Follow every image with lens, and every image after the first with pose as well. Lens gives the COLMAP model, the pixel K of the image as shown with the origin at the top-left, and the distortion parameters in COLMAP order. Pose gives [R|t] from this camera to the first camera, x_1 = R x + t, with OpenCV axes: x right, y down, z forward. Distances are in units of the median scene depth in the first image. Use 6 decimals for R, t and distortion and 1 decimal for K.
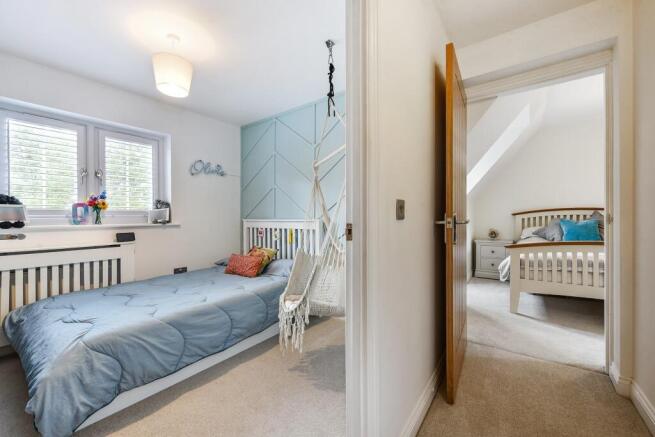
lens RADIAL K [[266.0, 0, 324.1], [0, 266.0, 215.1], [0, 0, 1]] dist [0.001032, 0.000099]
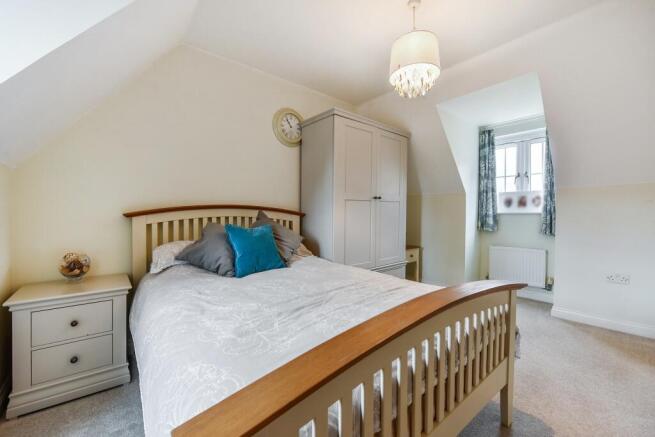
lens RADIAL K [[268.5, 0, 323.9], [0, 268.5, 223.0], [0, 0, 1]] dist [0.002840, -0.000342]
pose [[0.251699, -0.015207, 0.967686, 0.268079], [-0.006029, 0.999833, 0.017281, 0.000479], [-0.967787, -0.010184, 0.251566, 0.423503]]
